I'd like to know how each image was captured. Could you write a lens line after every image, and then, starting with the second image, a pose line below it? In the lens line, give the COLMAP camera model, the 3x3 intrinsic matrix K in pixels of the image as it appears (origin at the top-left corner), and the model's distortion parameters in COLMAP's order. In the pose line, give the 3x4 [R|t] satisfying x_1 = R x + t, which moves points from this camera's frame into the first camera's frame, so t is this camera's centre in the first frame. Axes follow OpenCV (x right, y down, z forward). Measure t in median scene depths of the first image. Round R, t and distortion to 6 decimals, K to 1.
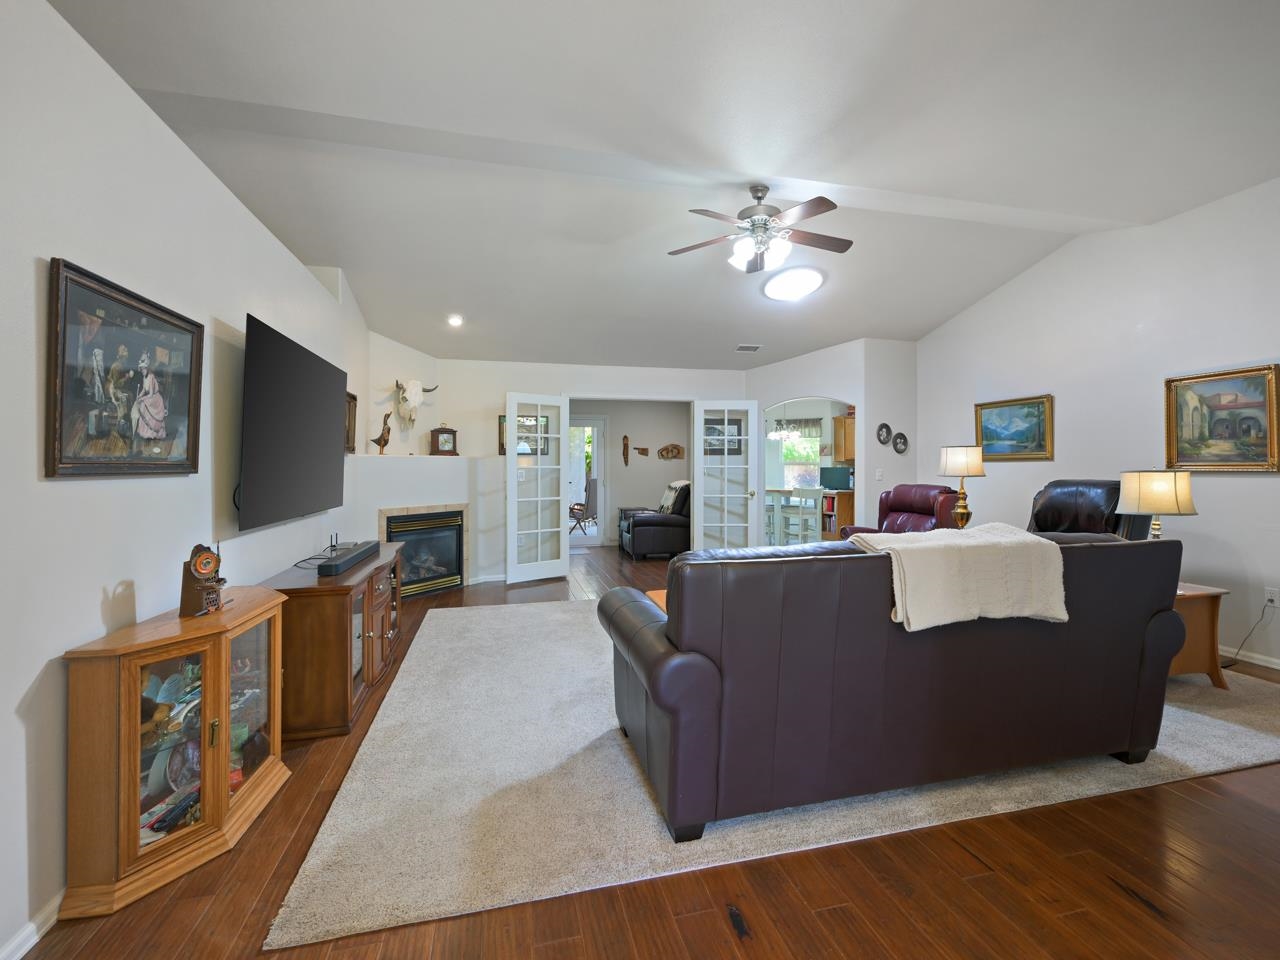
lens RADIAL K [[575.2, 0, 642.9], [0, 575.2, 464.4], [0, 0, 1]] dist [-0.001919, 0.000214]
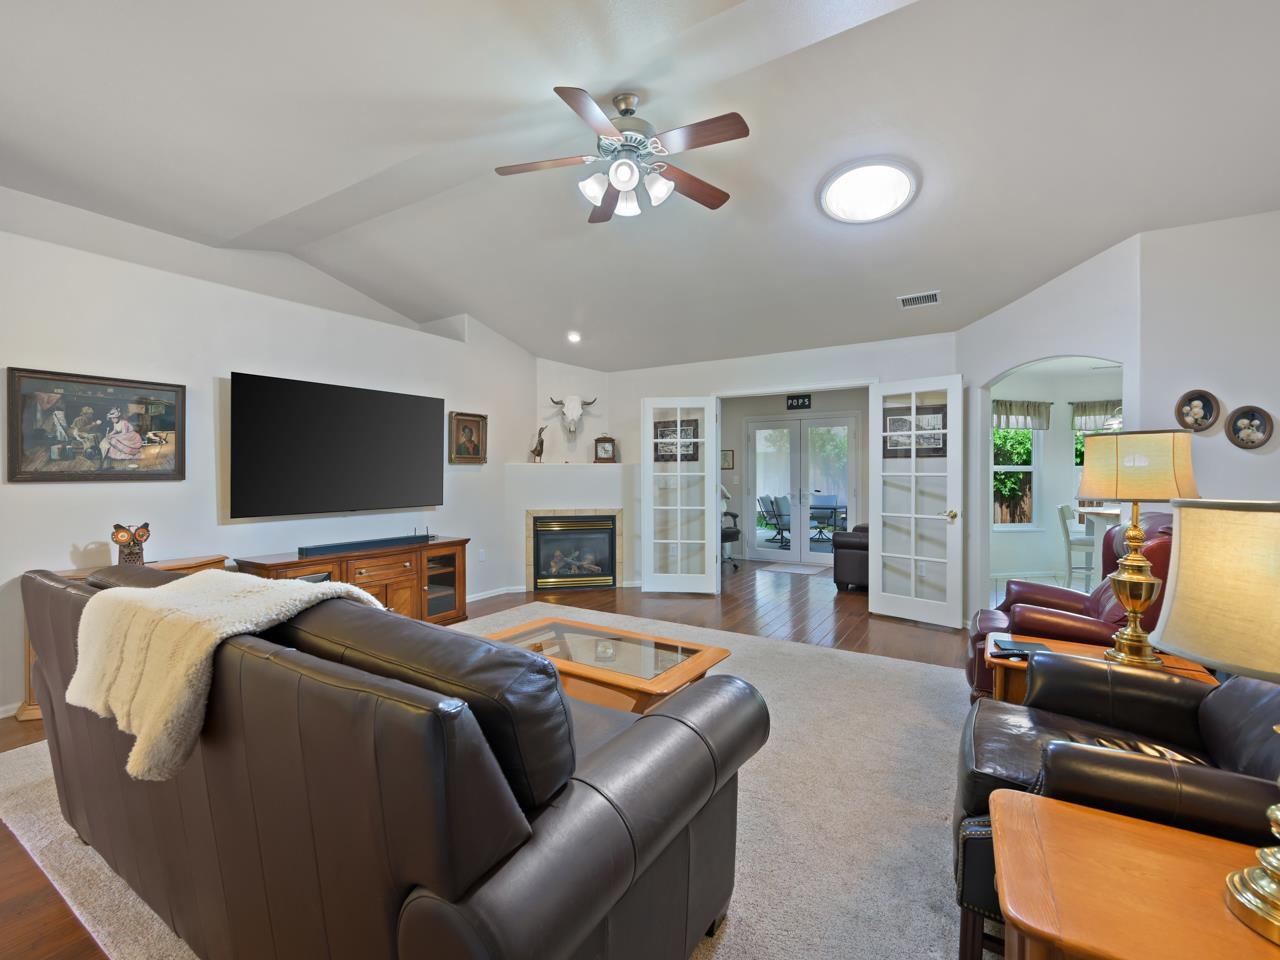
lens RADIAL K [[568.5, 0, 640.8], [0, 568.5, 474.0], [0, 0, 1]] dist [-0.000122, -0.000042]
pose [[0.690248, 0.004209, -0.723560, 0.473440], [0.003110, 0.999957, 0.008784, -0.004087], [0.723566, -0.008314, 0.690205, 0.322983]]
